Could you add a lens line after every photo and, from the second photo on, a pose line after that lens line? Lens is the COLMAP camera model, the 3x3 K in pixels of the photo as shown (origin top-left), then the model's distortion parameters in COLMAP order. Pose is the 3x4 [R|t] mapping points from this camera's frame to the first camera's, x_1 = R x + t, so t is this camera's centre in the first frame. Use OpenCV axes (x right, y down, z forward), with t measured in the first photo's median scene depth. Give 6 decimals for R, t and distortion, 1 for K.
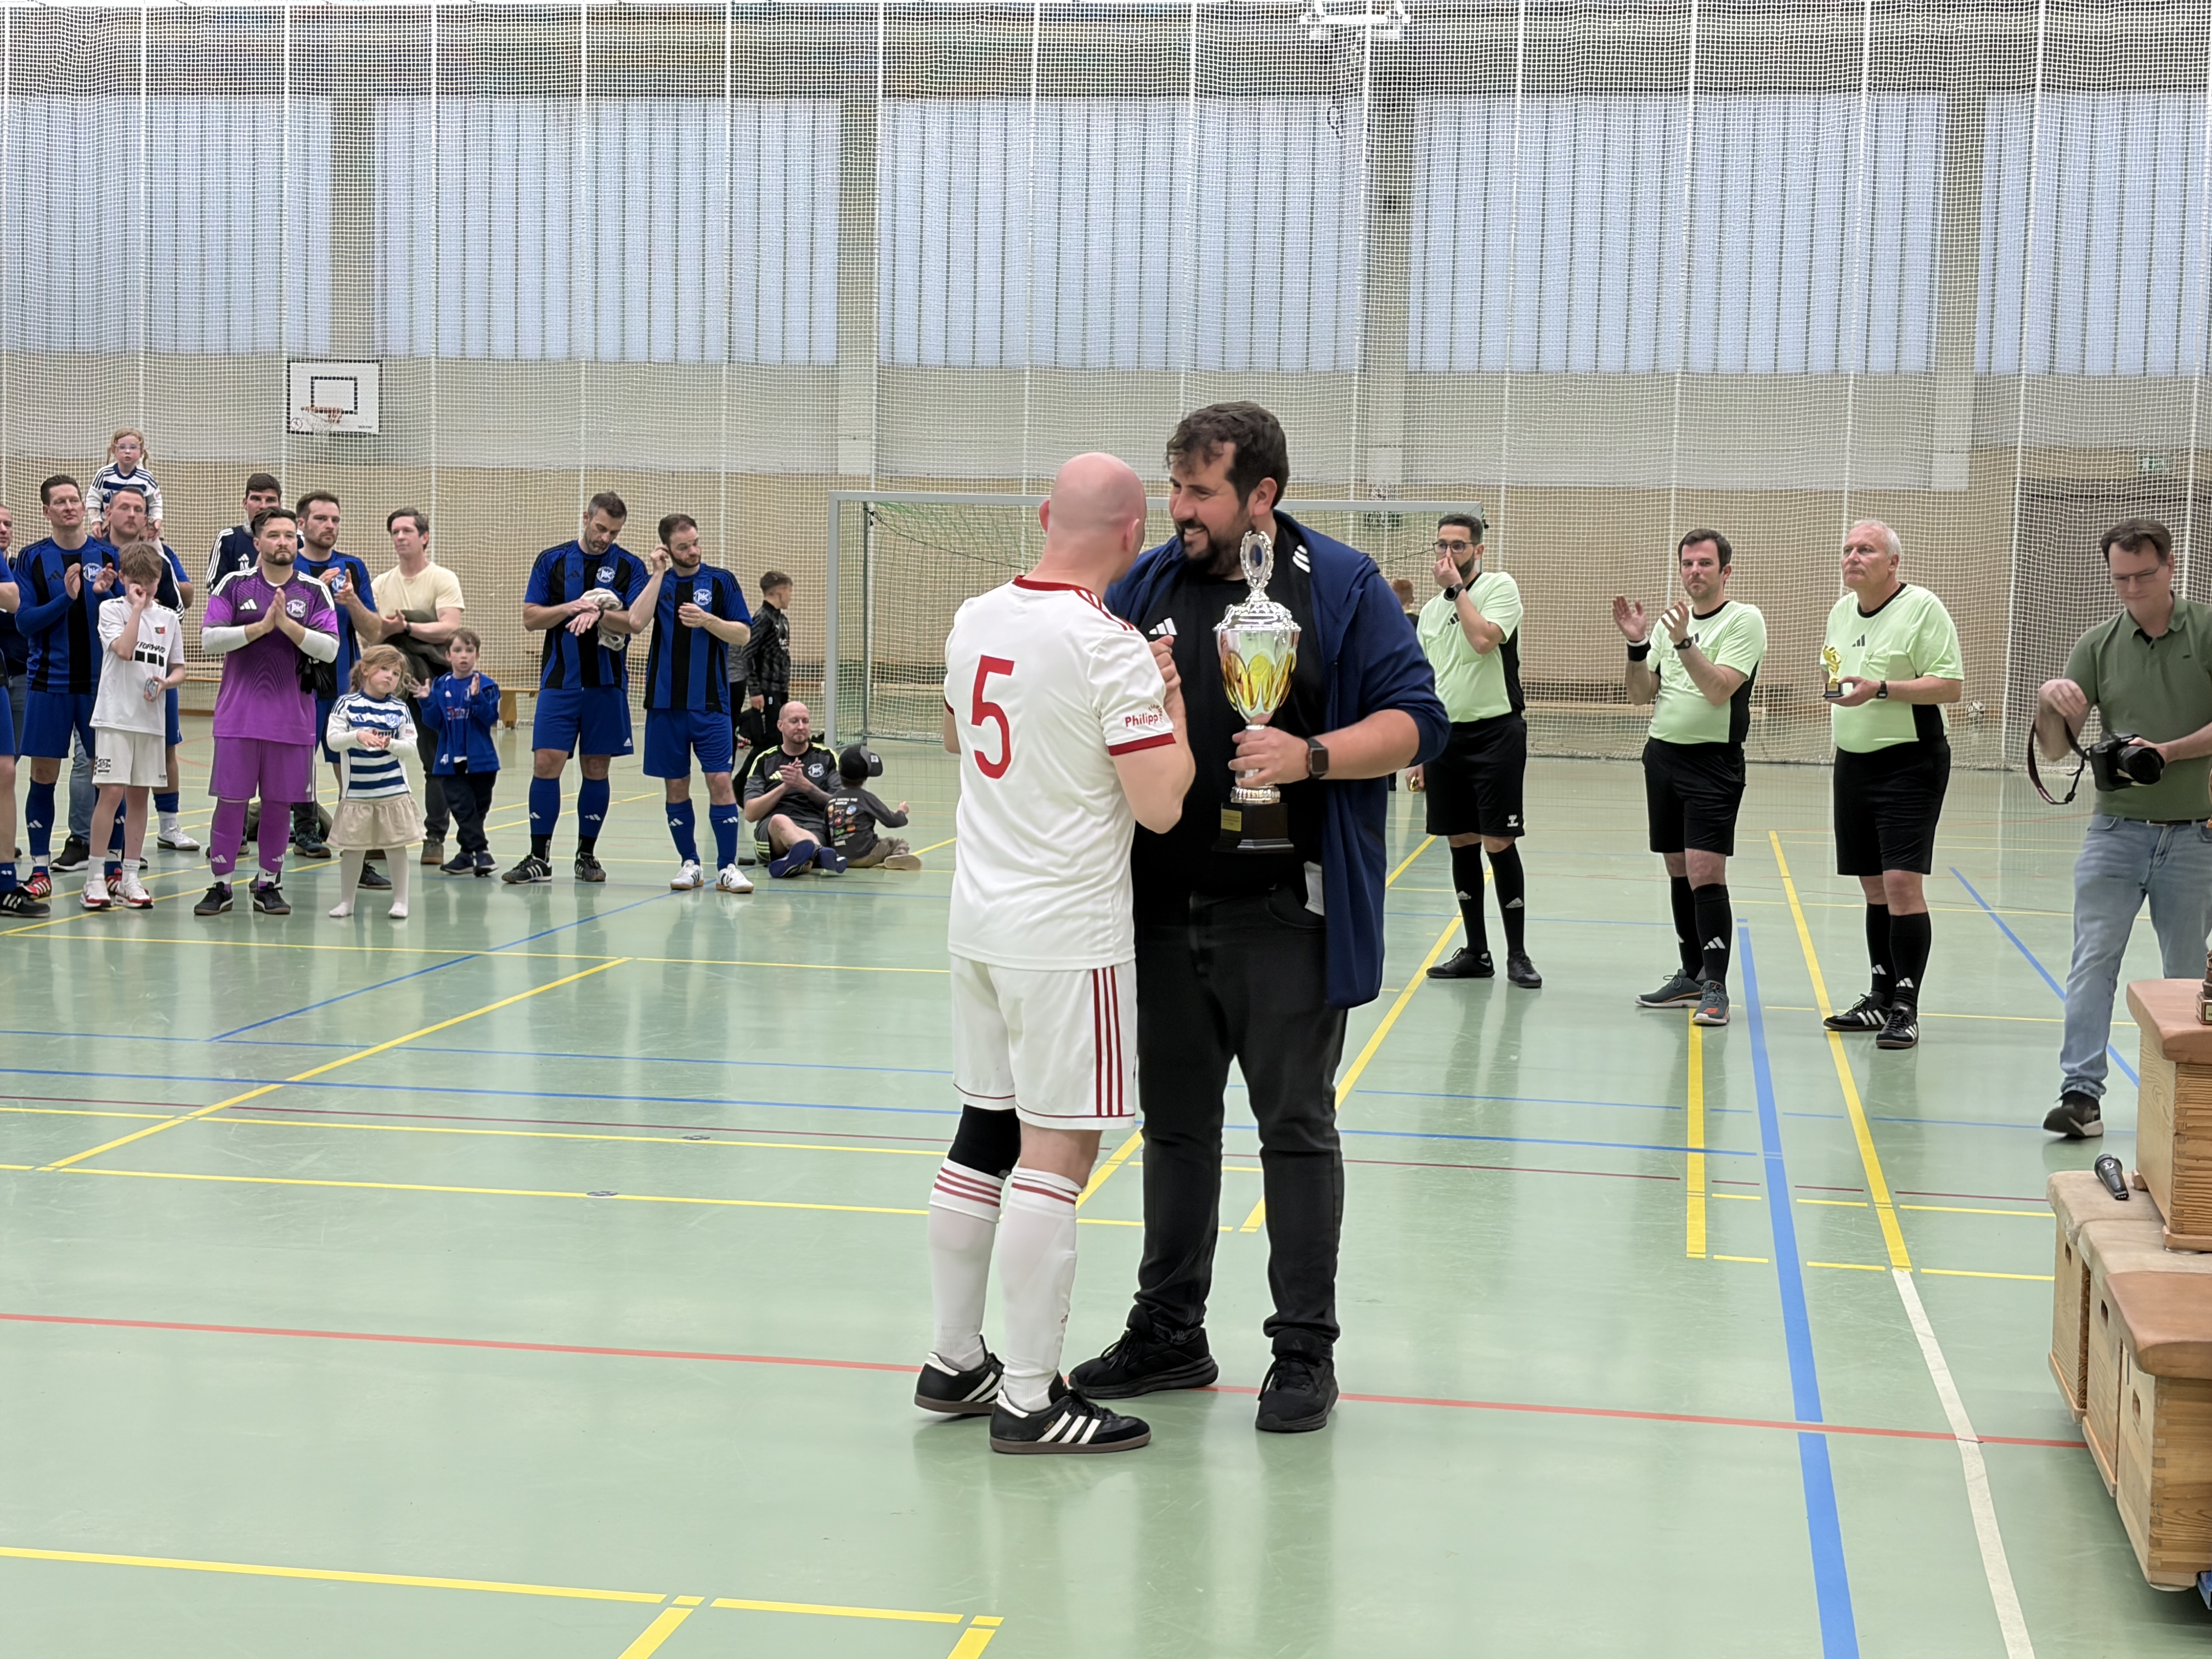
lens RADIAL K [[3411.5, 0, 1081.0], [0, 3411.5, 832.5], [0, 0, 1]] dist [0.202365, -0.830167]
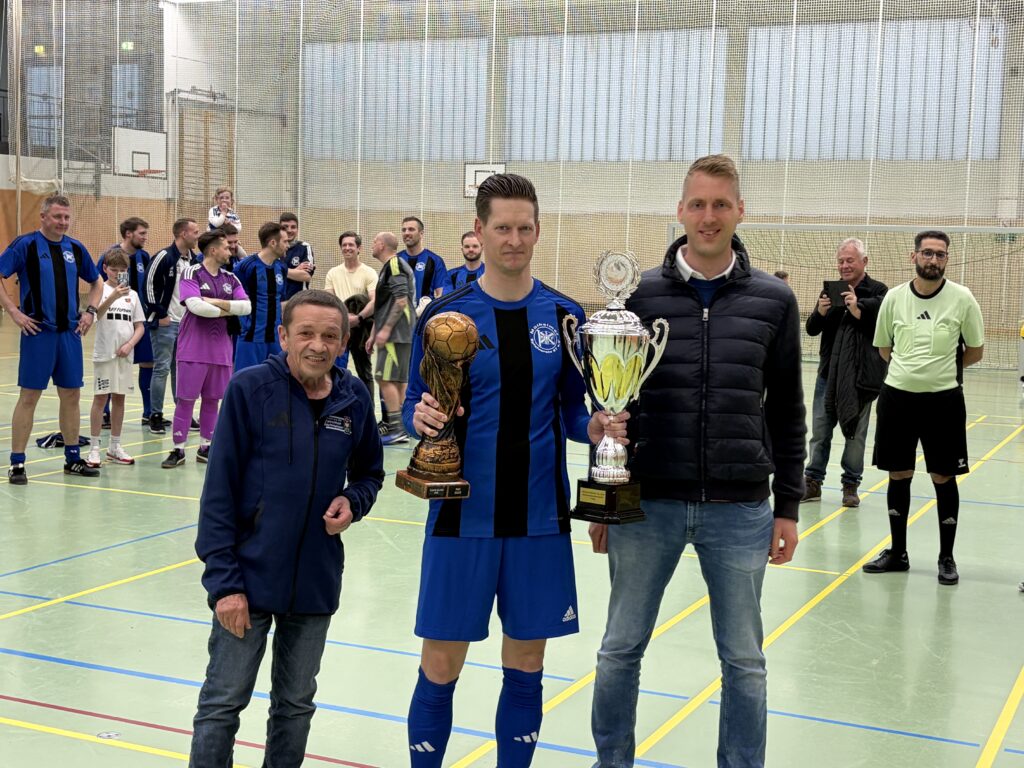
lens RADIAL K [[1480.8, 0, 510.0], [0, 1480.8, 383.1], [0, 0, 1]] dist [0.077804, -0.007352]
pose [[0.965764, 0.029492, -0.257739, 0.100139], [-0.027609, 0.999559, 0.010923, -0.030836], [0.257947, -0.003433, 0.966153, 0.326182]]
